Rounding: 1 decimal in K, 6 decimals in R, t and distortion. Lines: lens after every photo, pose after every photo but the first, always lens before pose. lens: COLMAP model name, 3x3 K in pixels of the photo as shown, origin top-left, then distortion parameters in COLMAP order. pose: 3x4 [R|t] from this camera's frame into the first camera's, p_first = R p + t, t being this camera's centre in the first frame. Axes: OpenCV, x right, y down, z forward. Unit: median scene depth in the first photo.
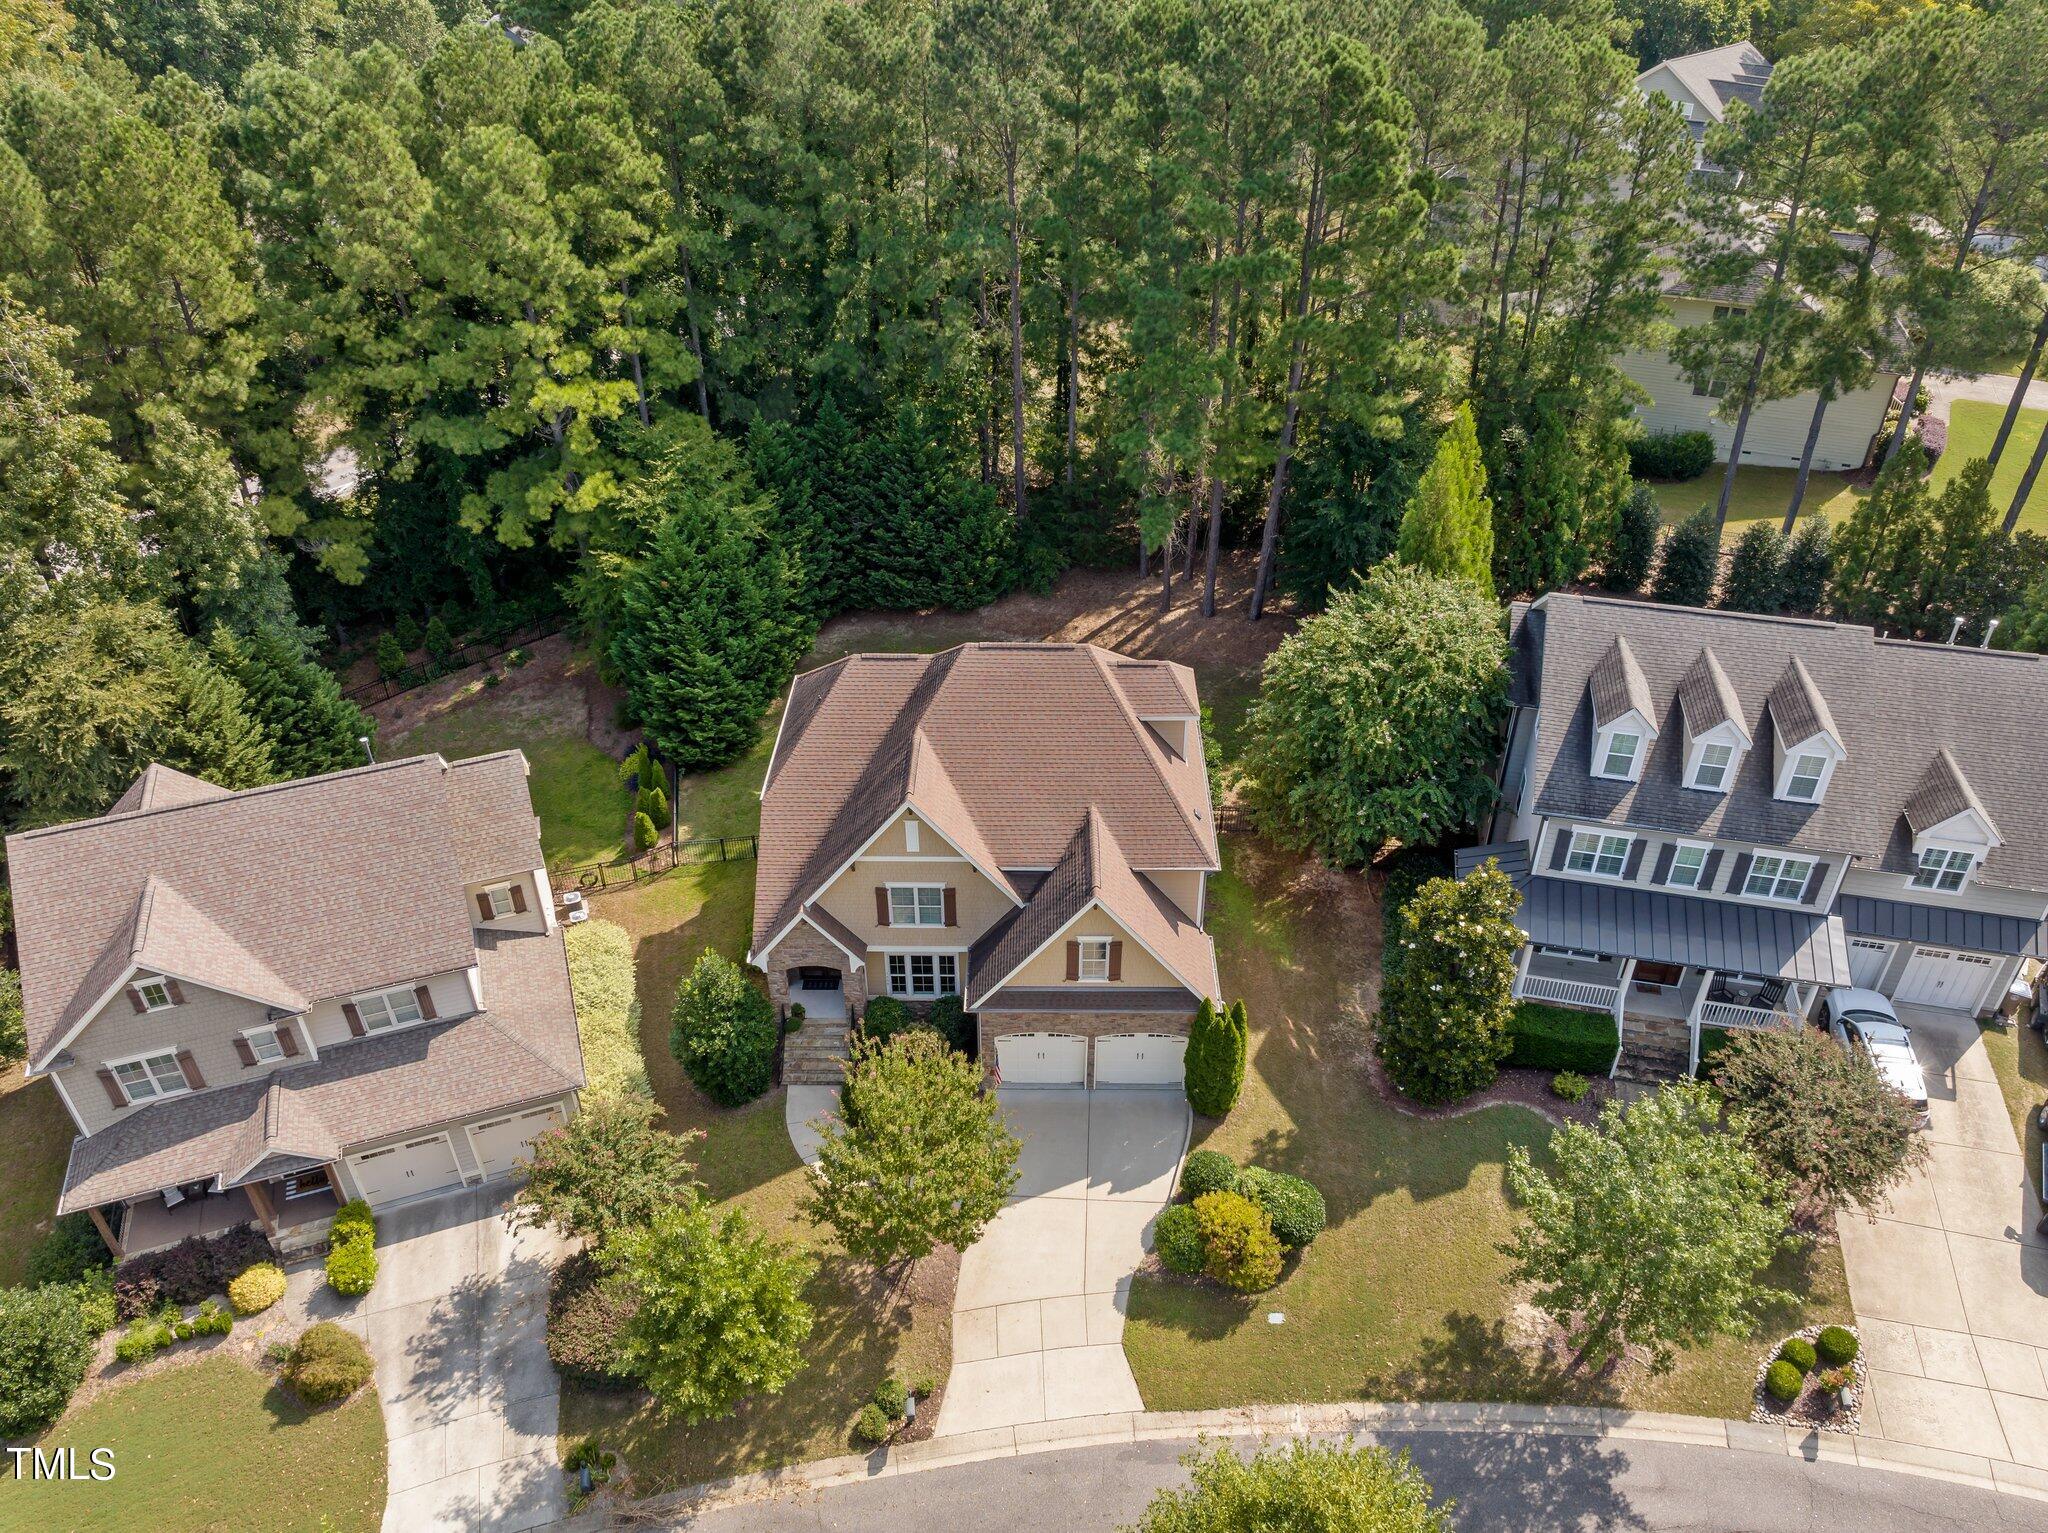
lens RADIAL K [[1437.1, 0, 1024.7], [0, 1437.1, 766.7], [0, 0, 1]] dist [-0.001208, -0.000035]
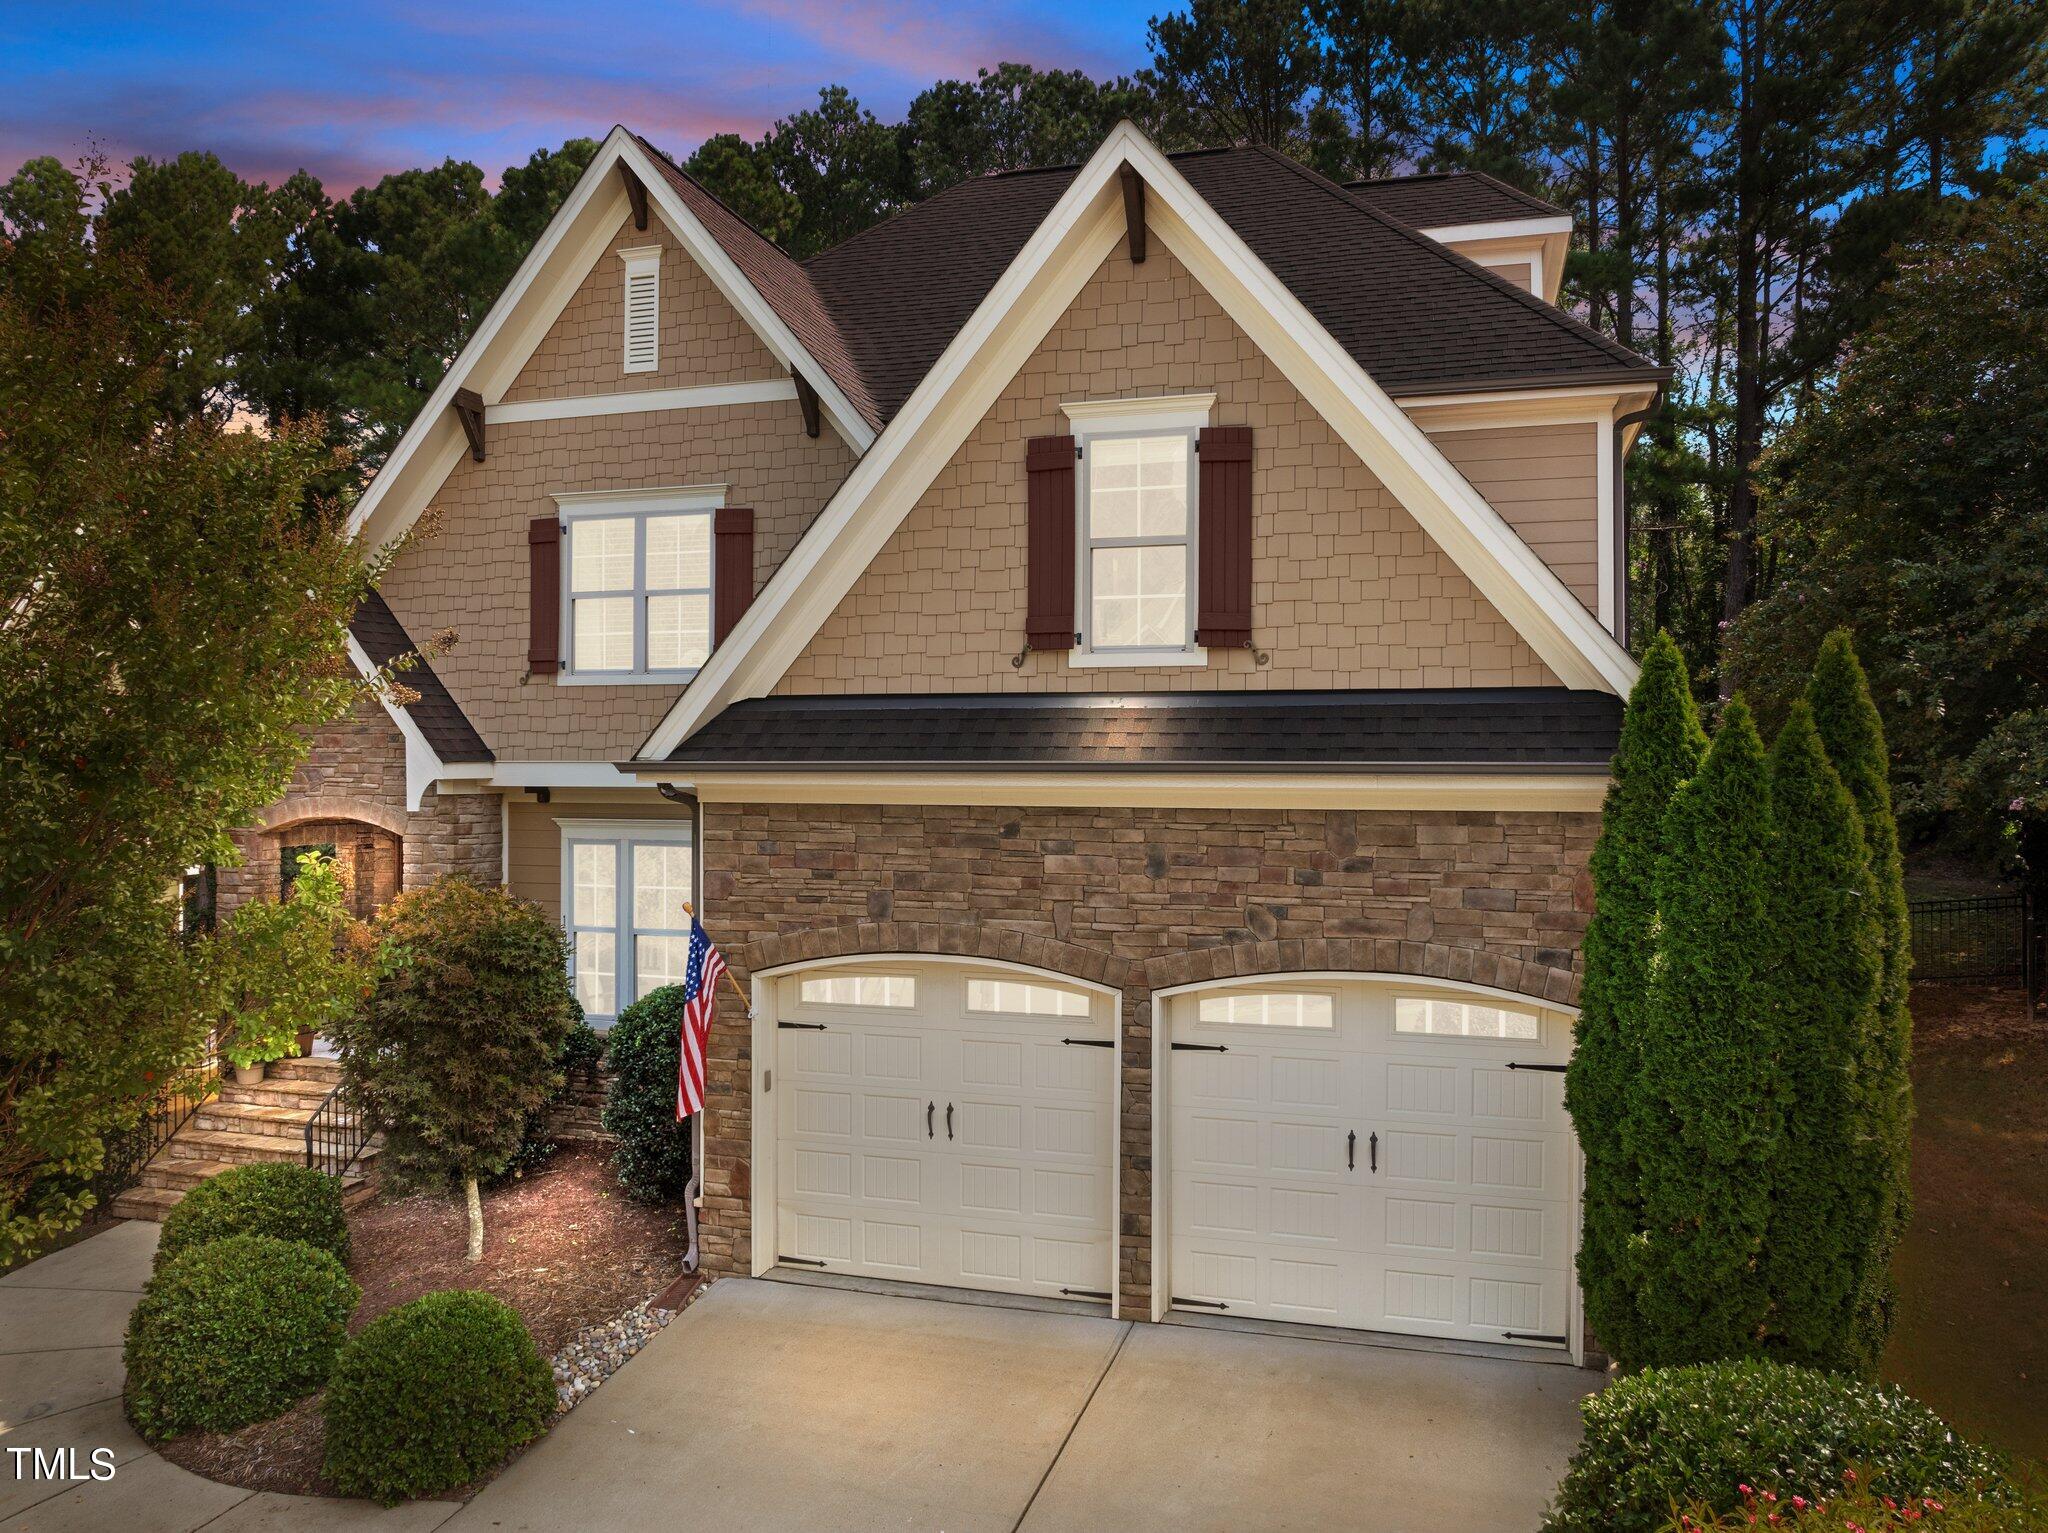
lens RADIAL K [[1430.1, 0, 1033.8], [0, 1430.1, 769.0], [0, 0, 1]] dist [-0.065016, 0.025959]
pose [[0.961046, 0.000926, -0.276387, 0.094026], [-0.161124, 0.814370, -0.557531, 0.290025], [0.224565, 0.580345, 0.782796, 0.806223]]
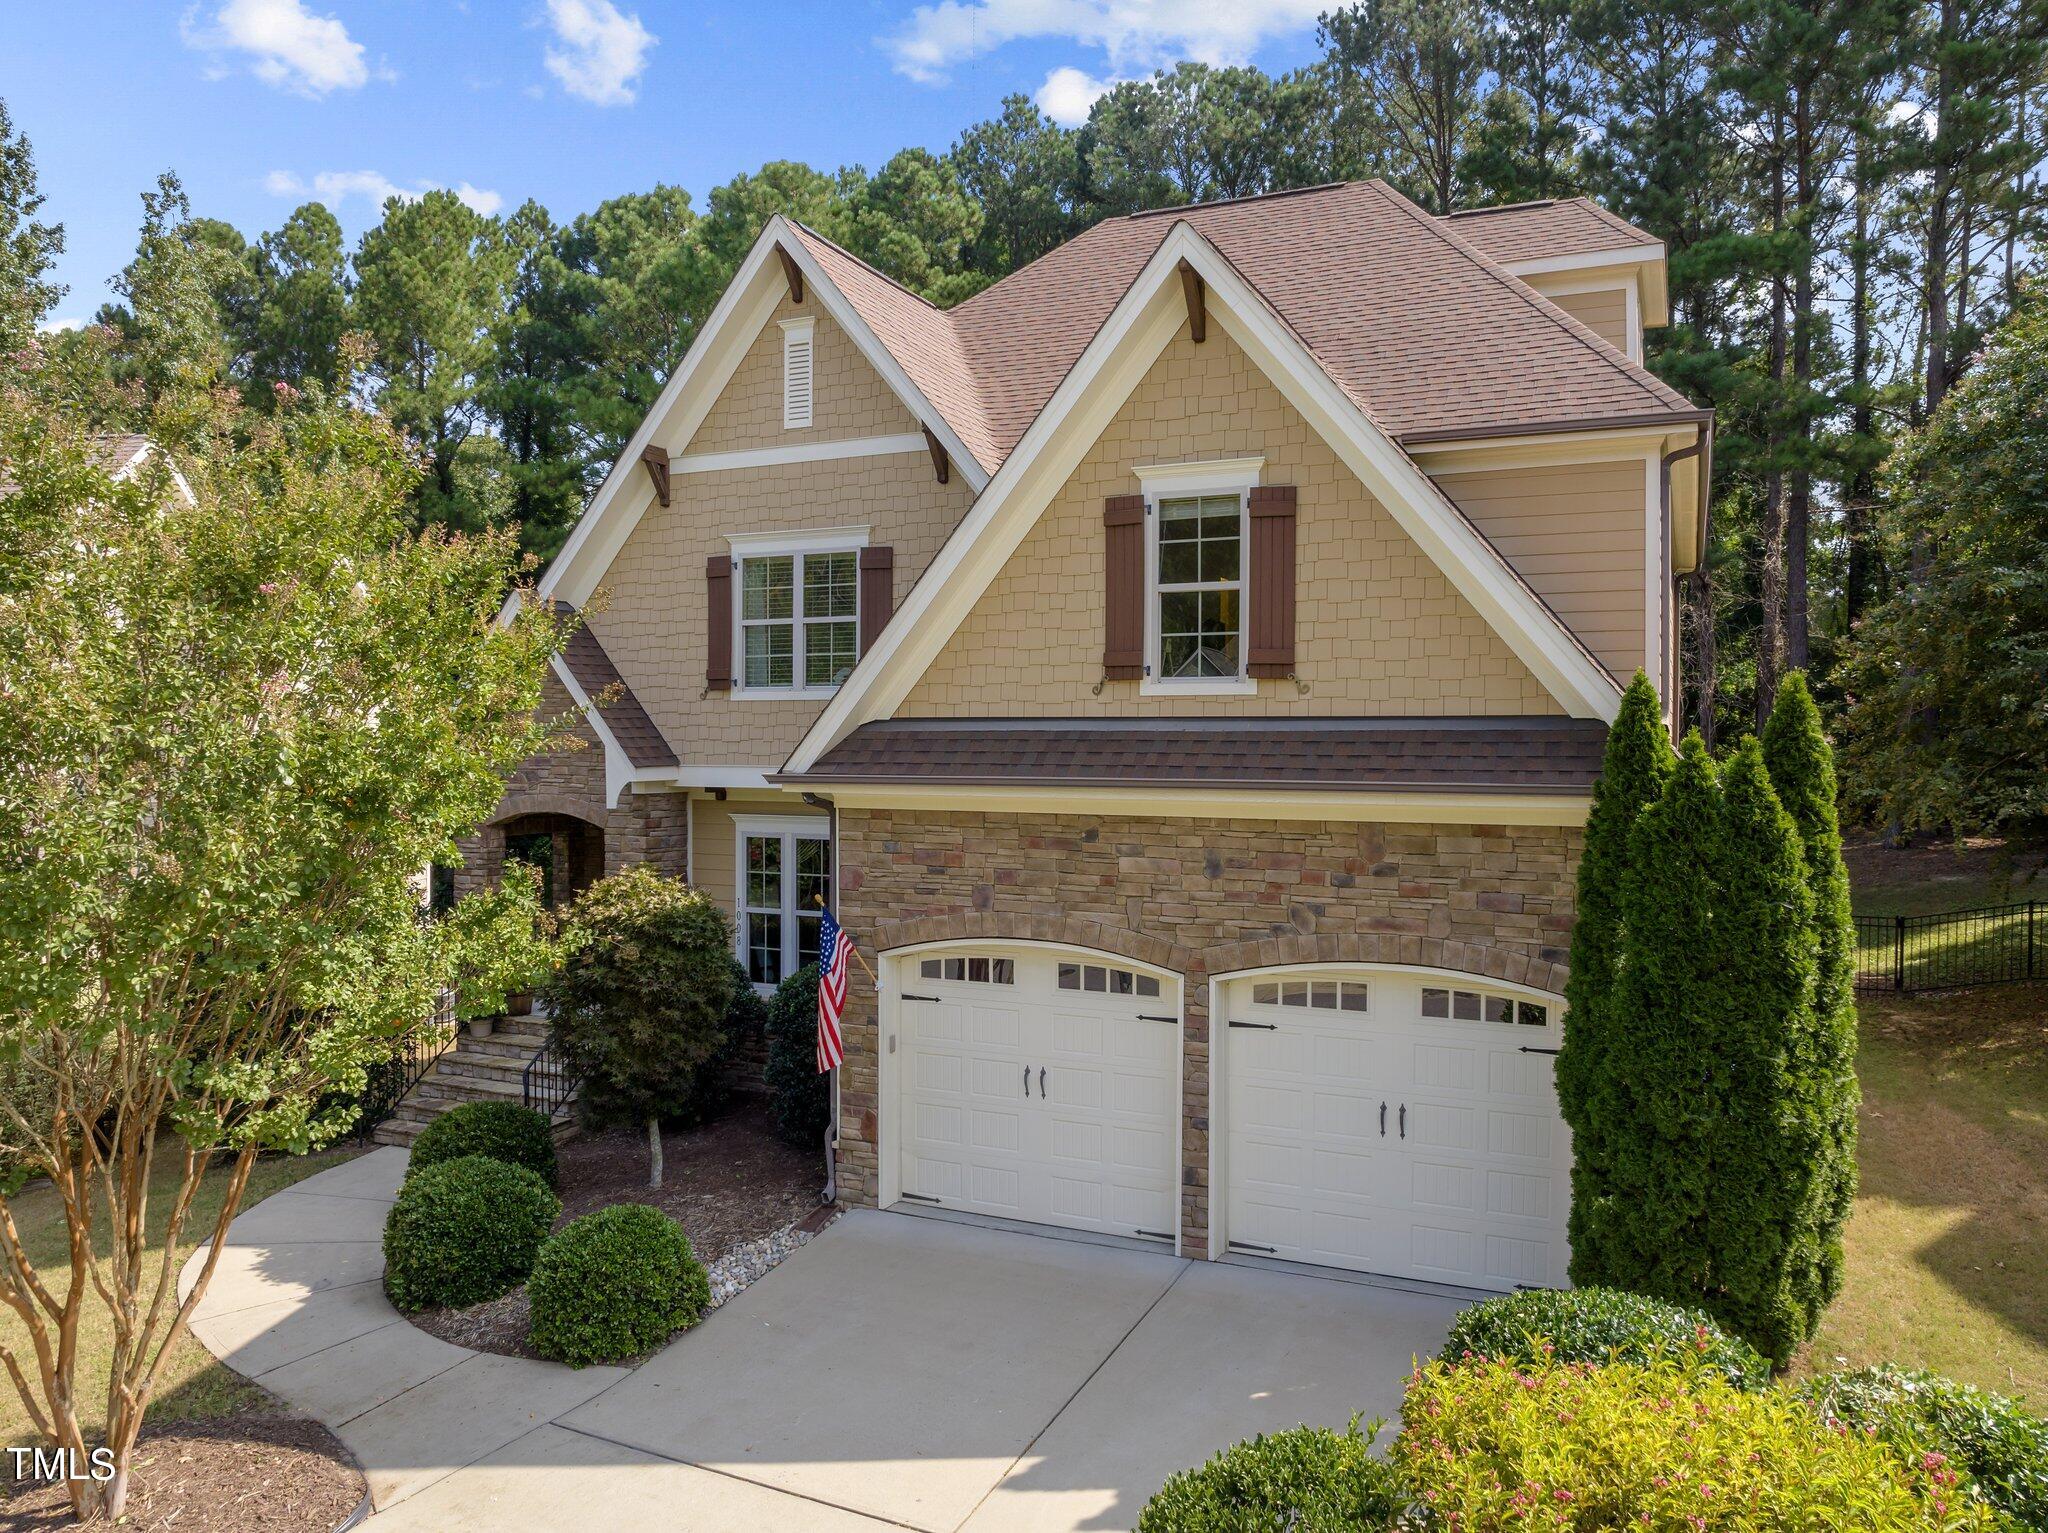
lens RADIAL K [[1426.3, 0, 1034.3], [0, 1426.3, 770.6], [0, 0, 1]] dist [-0.054744, -0.005761]
pose [[0.911622, 0.008761, -0.410936, 0.127255], [-0.239518, 0.823805, -0.513786, 0.300479], [0.334030, 0.566805, 0.753097, 0.779103]]
